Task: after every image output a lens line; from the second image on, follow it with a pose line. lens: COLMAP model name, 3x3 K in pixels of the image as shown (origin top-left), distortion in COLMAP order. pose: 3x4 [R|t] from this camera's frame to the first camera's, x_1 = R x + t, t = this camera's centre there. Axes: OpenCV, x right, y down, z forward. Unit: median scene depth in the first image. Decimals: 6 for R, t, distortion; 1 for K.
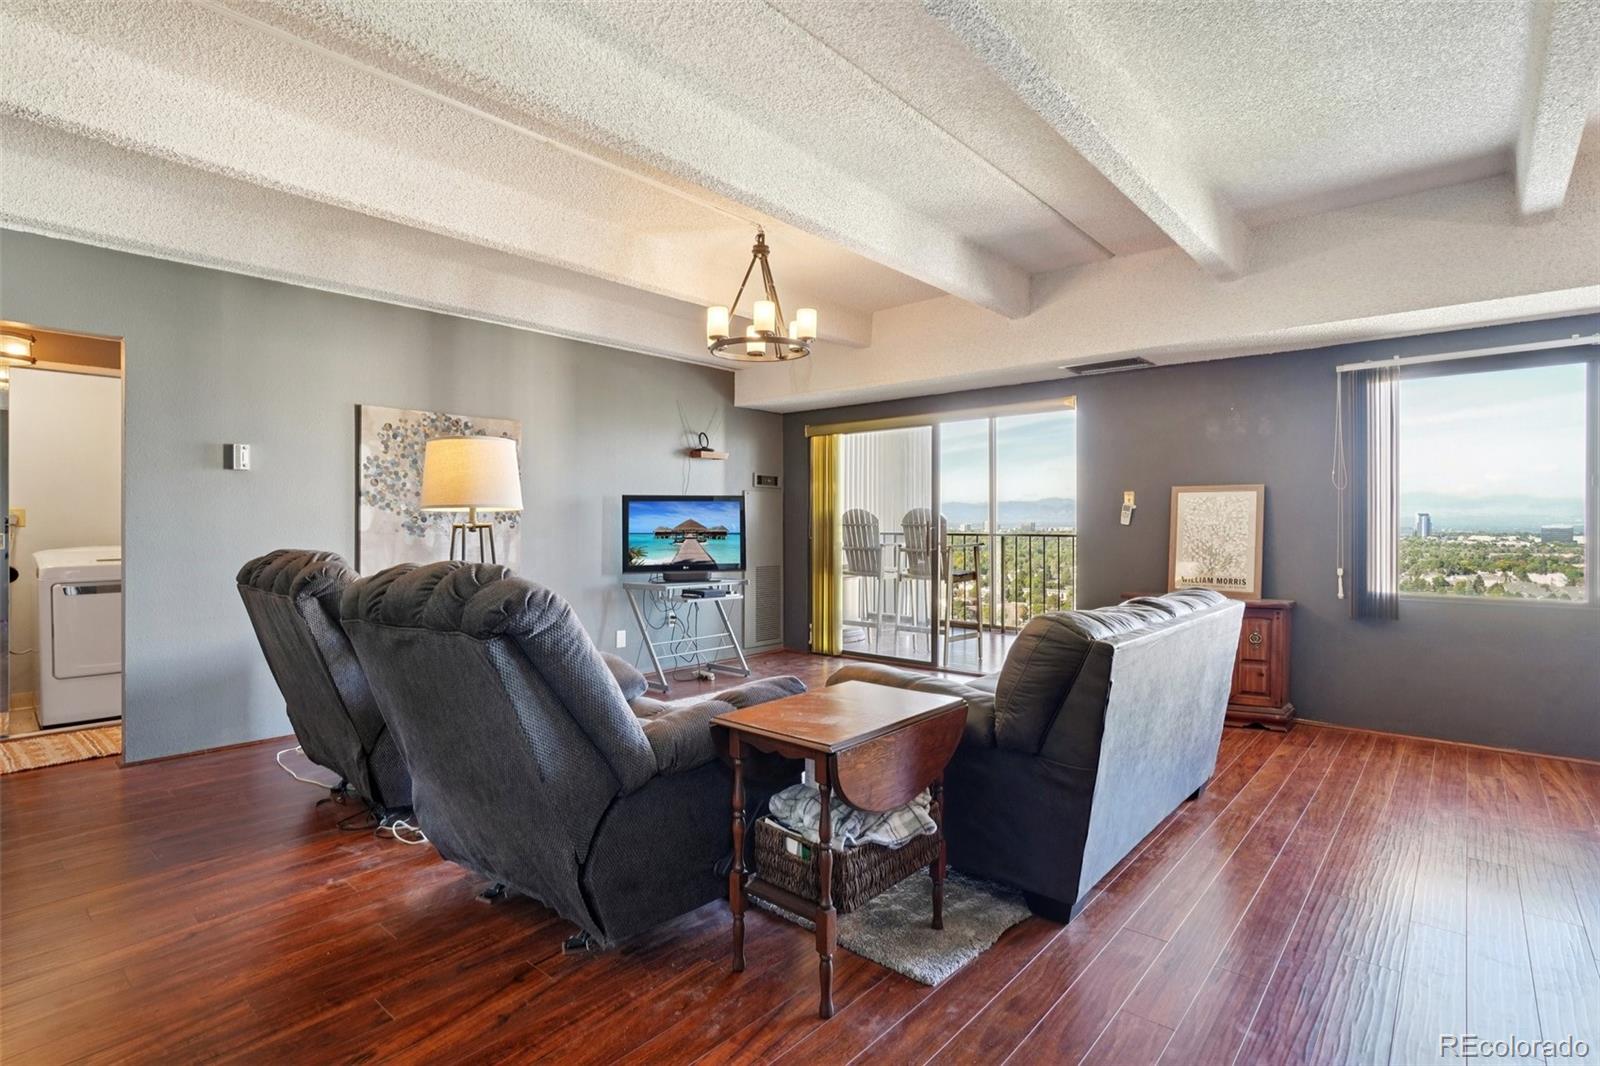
lens RADIAL K [[785.5, 0, 793.0], [0, 785.5, 529.7], [0, 0, 1]] dist [-0.019993, 0.000889]
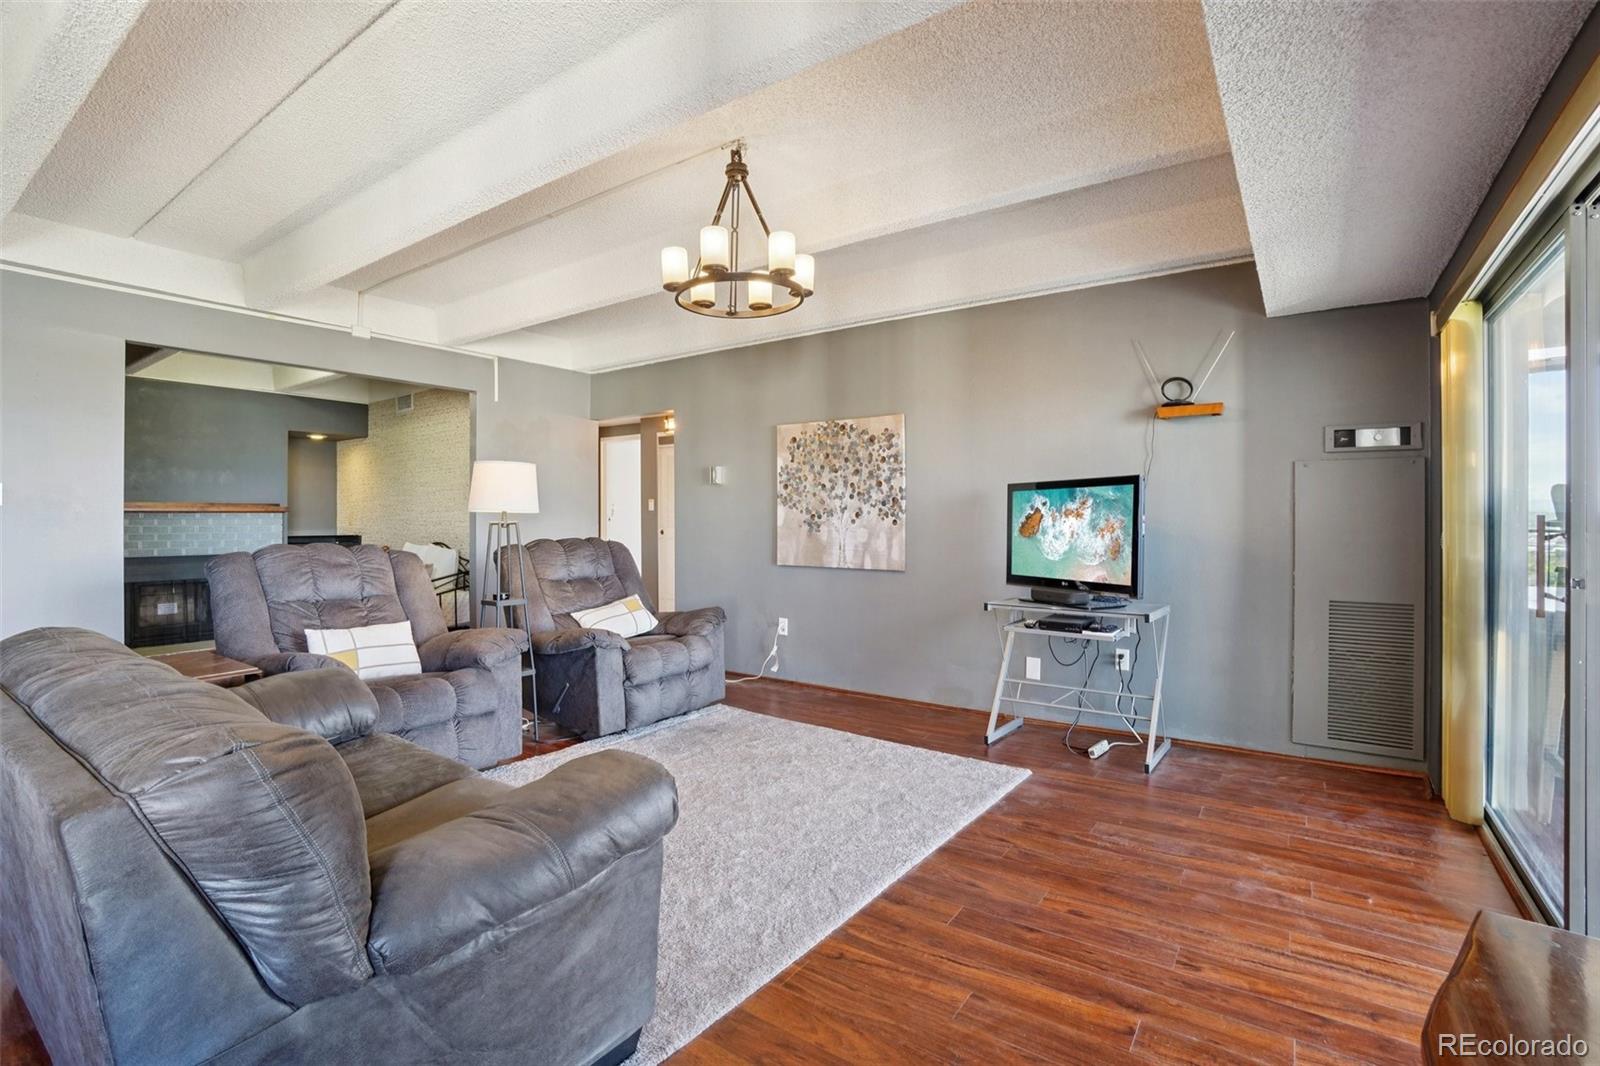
lens RADIAL K [[713.4, 0, 795.6], [0, 713.4, 521.7], [0, 0, 1]] dist [-0.053361, 0.021971]
pose [[0.120476, 0.005121, -0.992703, 0.606758], [-0.002686, 0.999985, 0.004833, -0.011375], [0.992713, 0.002084, 0.120488, 0.915325]]
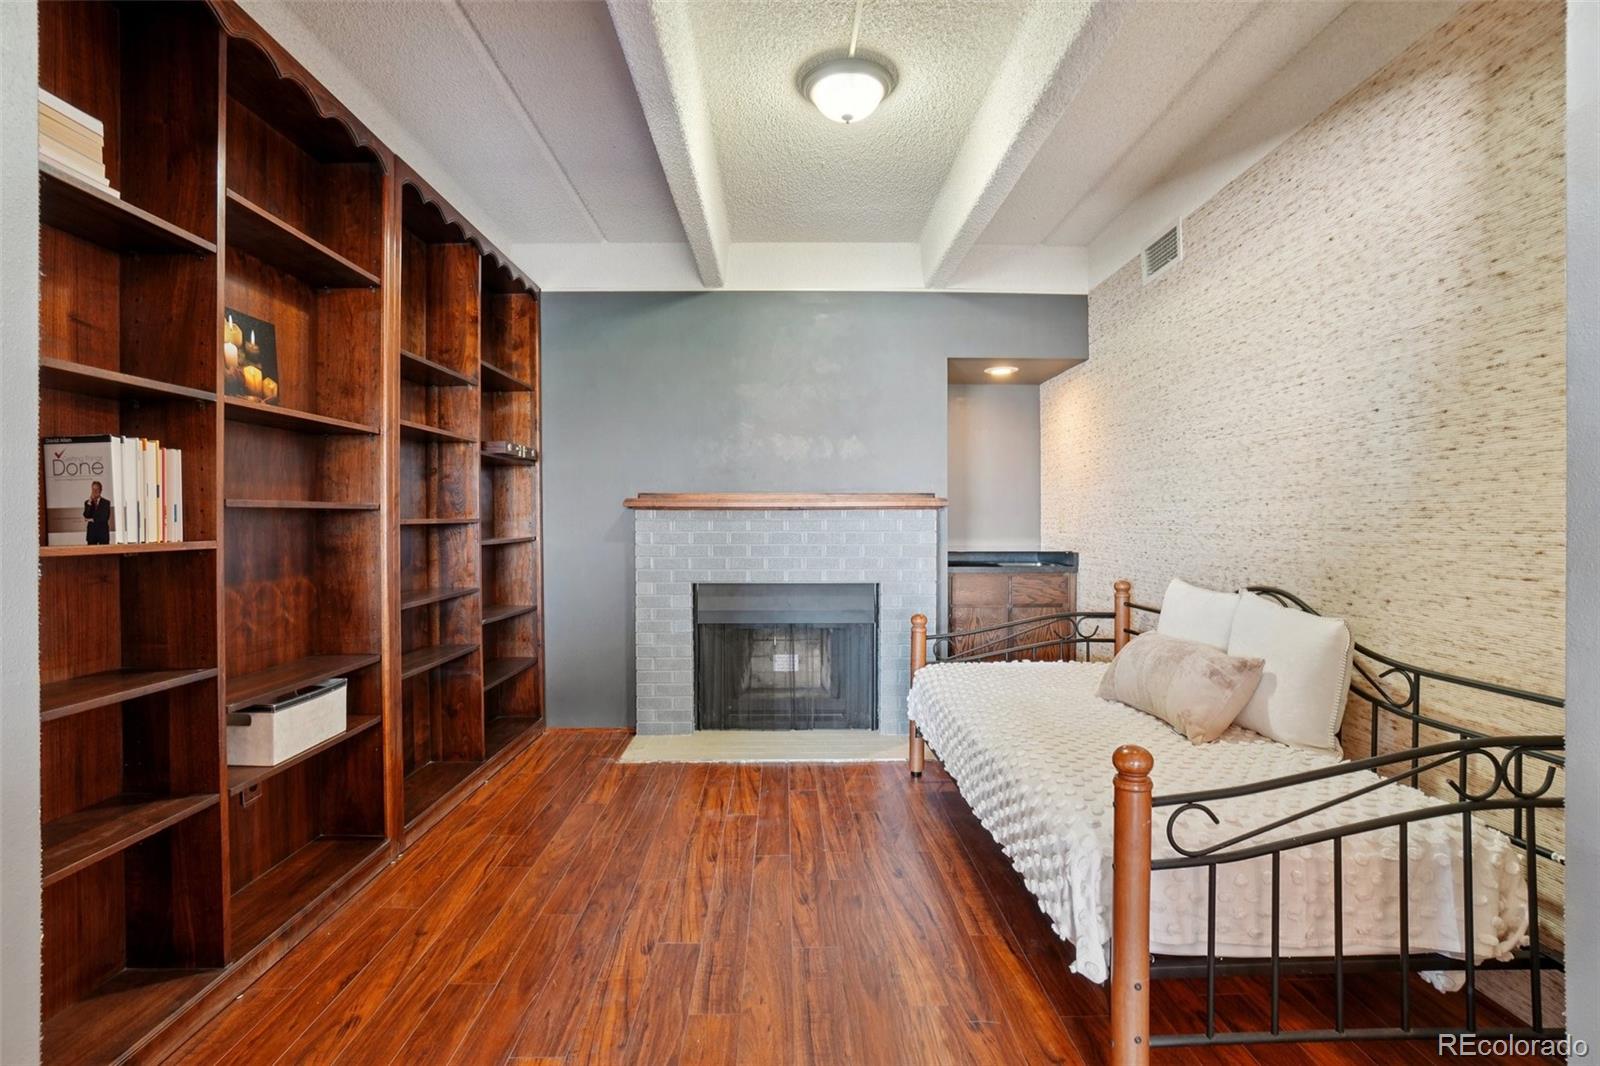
lens RADIAL K [[713.4, 0, 795.6], [0, 713.4, 521.7], [0, 0, 1]] dist [-0.053361, 0.021971]
pose [[-0.745000, 0.001968, -0.667062, -0.398096], [-0.000083, 0.999995, 0.003043, -0.007720], [0.667064, 0.002322, -0.744996, 0.480279]]
